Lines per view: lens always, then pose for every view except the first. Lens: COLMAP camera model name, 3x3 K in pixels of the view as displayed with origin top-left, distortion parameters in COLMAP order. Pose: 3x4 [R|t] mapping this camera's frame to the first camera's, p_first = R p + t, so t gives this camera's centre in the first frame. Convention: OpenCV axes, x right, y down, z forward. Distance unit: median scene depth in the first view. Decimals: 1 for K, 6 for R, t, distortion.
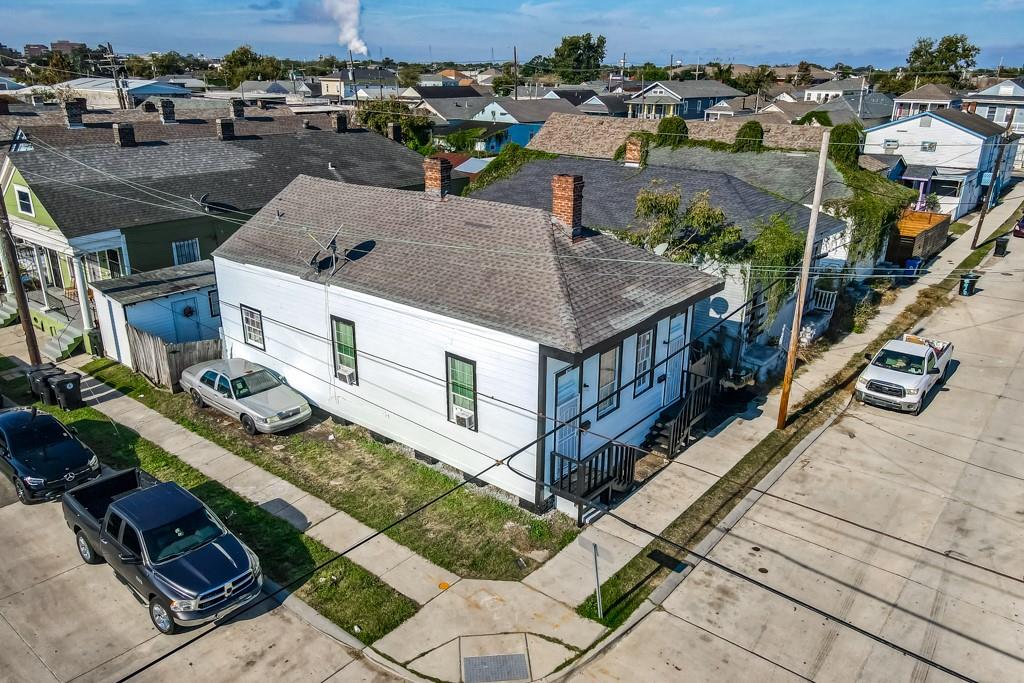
lens RADIAL K [[753.8, 0, 512.0], [0, 753.8, 341.5], [0, 0, 1]] dist [0.006951, 0.005597]
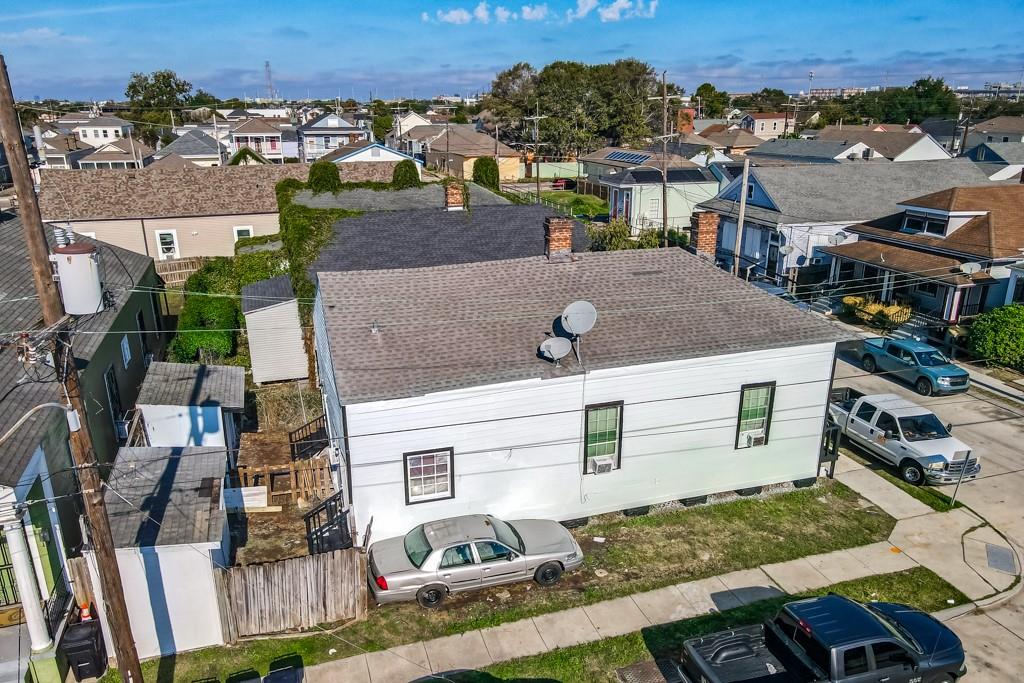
lens RADIAL K [[745.8, 0, 510.2], [0, 745.8, 369.1], [0, 0, 1]] dist [0.011049, 0.007314]
pose [[0.544438, -0.293727, 0.785692, -1.080909], [0.295807, 0.943739, 0.147836, -0.259171], [-0.784911, 0.151925, 0.600694, 0.611095]]
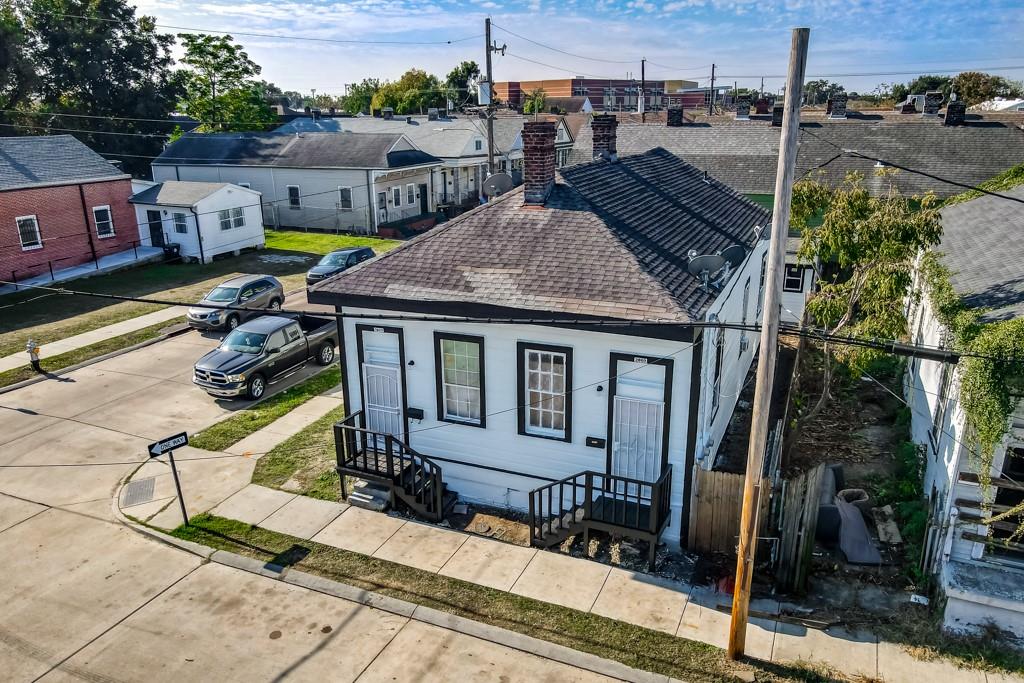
lens RADIAL K [[753.8, 0, 512.0], [0, 753.8, 341.5], [0, 0, 1]] dist [0.006951, 0.005597]
pose [[0.277013, 0.284474, -0.917790, 0.884910], [-0.318465, 0.928363, 0.191630, -0.161320], [0.906556, 0.239200, 0.347764, 0.784287]]
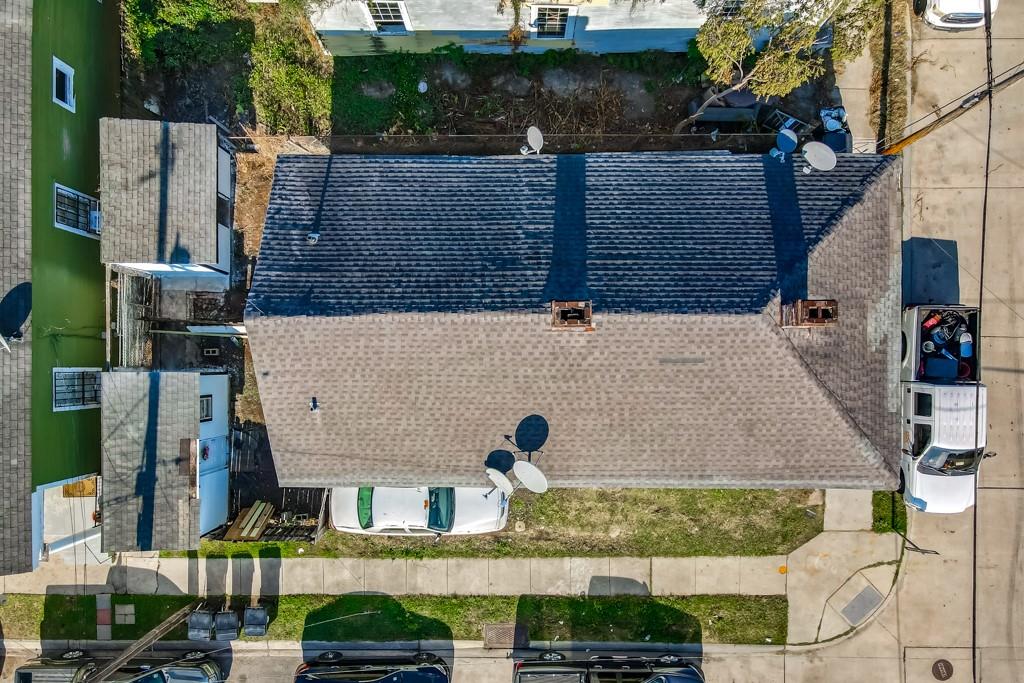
lens RADIAL K [[745.8, 0, 510.2], [0, 745.8, 369.1], [0, 0, 1]] dist [0.011049, 0.007314]
pose [[0.780871, -0.624413, -0.018655, -0.189396], [0.235532, 0.266627, 0.934577, -0.980695], [-0.578588, -0.734179, 0.355271, 0.907946]]
